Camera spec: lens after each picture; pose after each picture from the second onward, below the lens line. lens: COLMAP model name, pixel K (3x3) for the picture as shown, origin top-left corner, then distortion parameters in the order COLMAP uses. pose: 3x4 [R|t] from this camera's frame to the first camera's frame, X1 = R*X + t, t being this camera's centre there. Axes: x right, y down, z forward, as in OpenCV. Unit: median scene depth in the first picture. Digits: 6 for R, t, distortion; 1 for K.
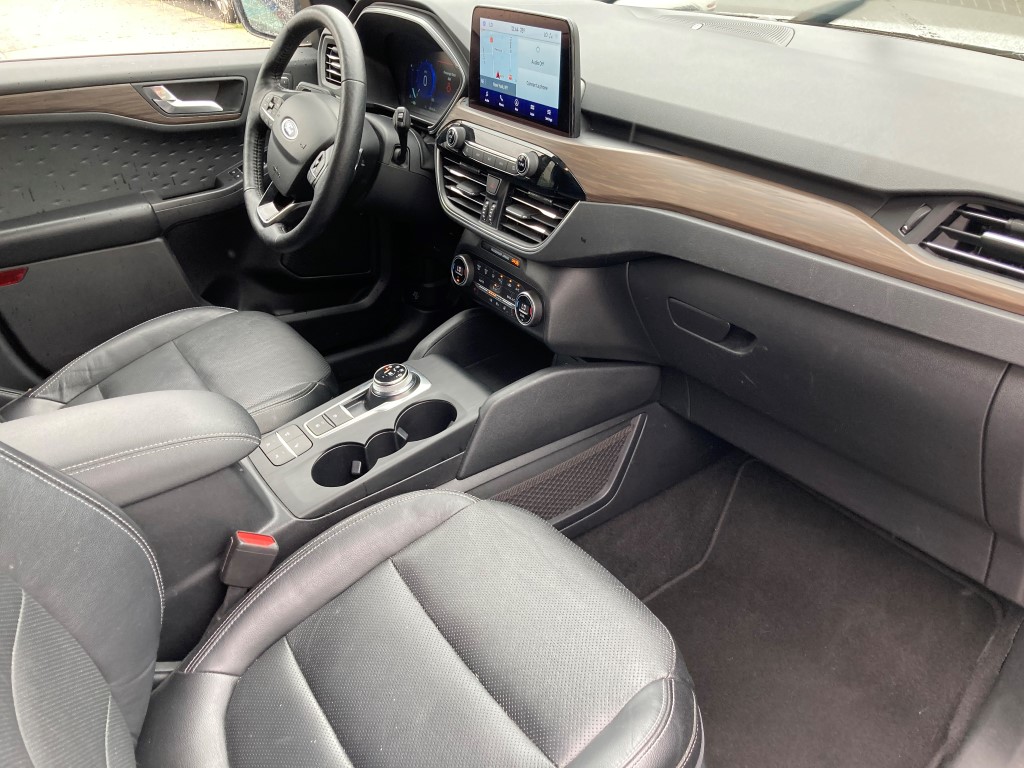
lens RADIAL K [[845.5, 0, 519.1], [0, 845.5, 382.5], [0, 0, 1]] dist [0.009933, 0.003320]
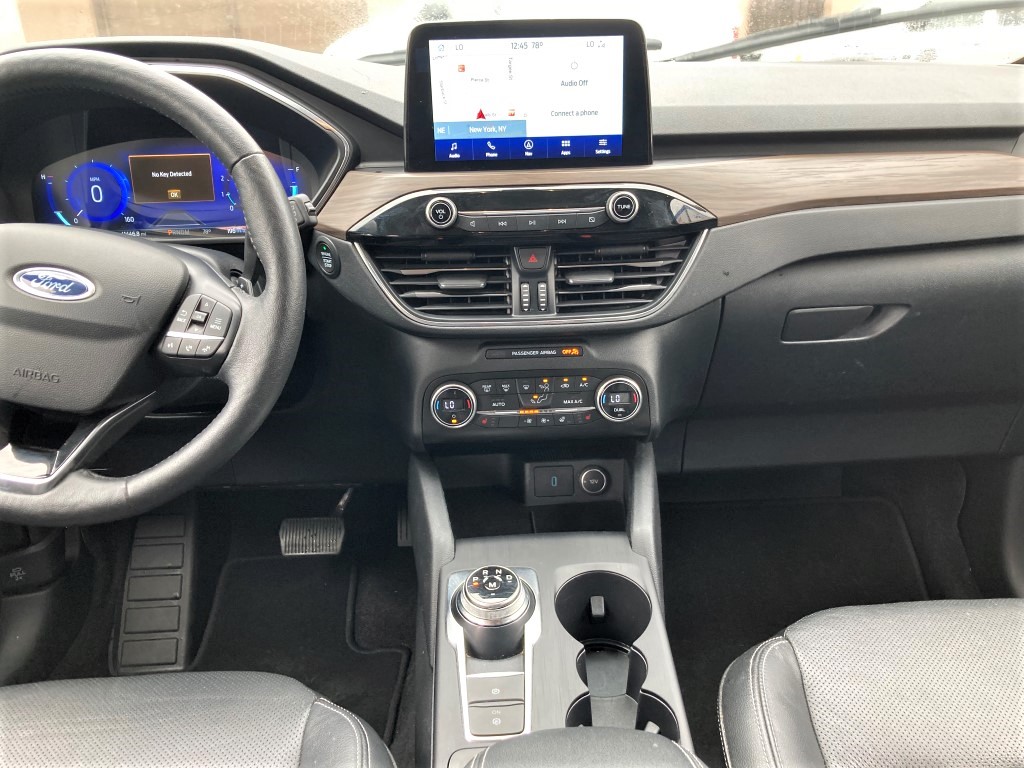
lens RADIAL K [[845.5, 0, 519.1], [0, 845.5, 382.5], [0, 0, 1]] dist [0.009933, 0.003320]
pose [[0.521593, -0.326506, 0.788248, -0.639360], [0.433798, 0.897037, 0.084519, -0.206372], [-0.734684, 0.297855, 0.609526, 0.606298]]
